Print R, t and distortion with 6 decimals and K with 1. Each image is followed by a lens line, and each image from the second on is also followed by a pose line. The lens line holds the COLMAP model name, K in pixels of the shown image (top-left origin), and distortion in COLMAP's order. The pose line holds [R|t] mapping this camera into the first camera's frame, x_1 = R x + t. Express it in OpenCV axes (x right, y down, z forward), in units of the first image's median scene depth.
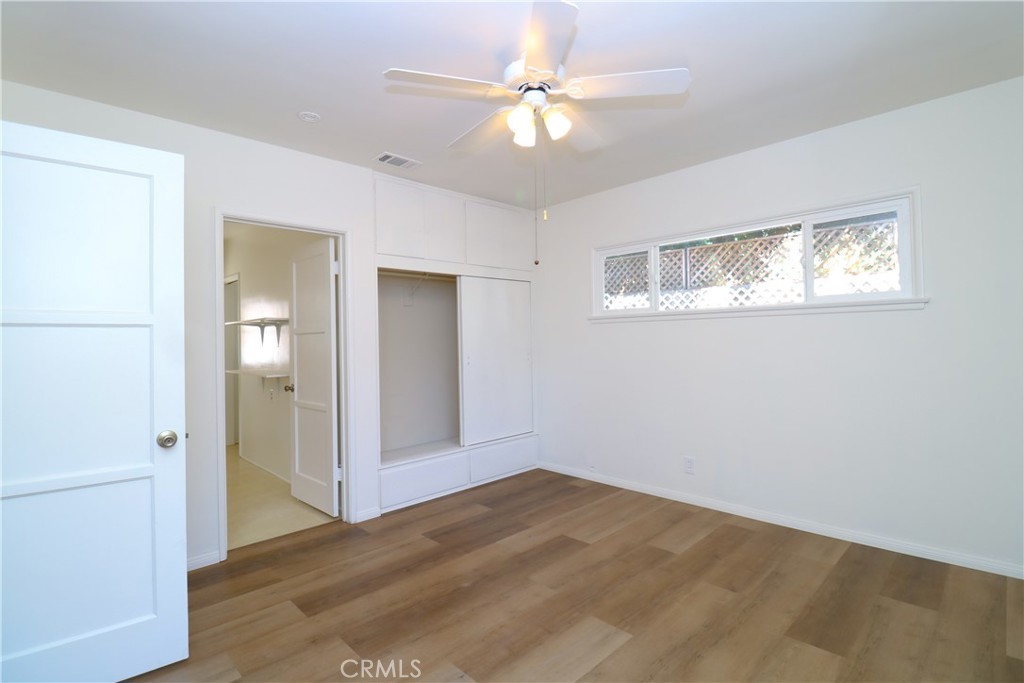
lens RADIAL K [[492.6, 0, 510.4], [0, 492.6, 329.5], [0, 0, 1]] dist [-0.001654, -0.017303]
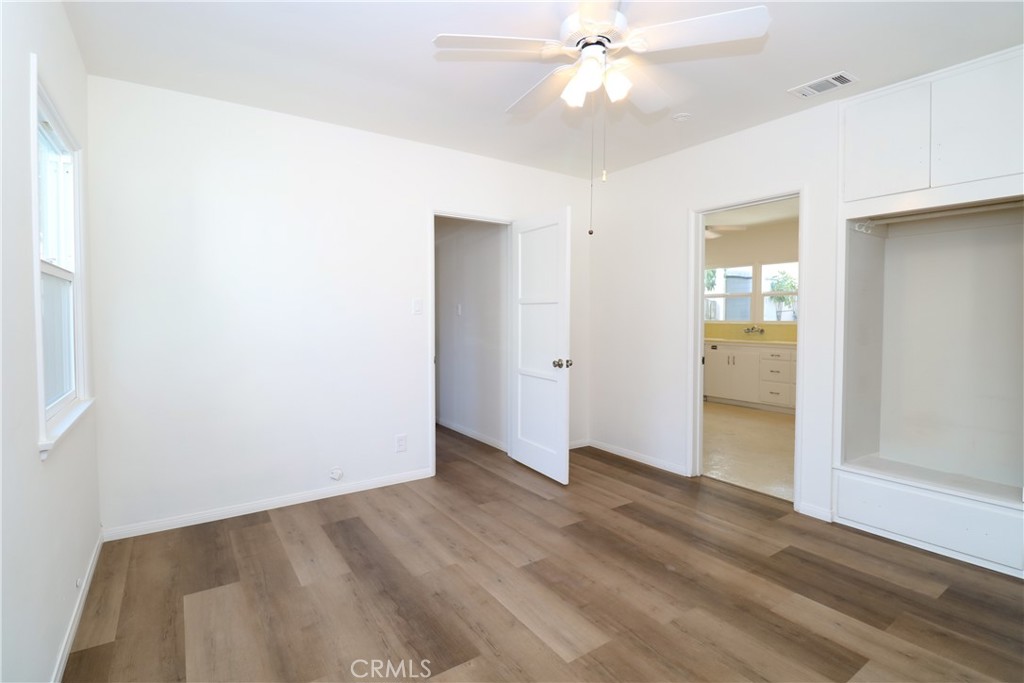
lens RADIAL K [[492.6, 0, 510.4], [0, 492.6, 329.5], [0, 0, 1]] dist [-0.001654, -0.017303]
pose [[-0.176501, 0.053116, -0.982866, 0.865212], [0.021006, 0.998519, 0.050190, 0.000117], [0.984076, -0.011788, -0.177356, 0.852074]]
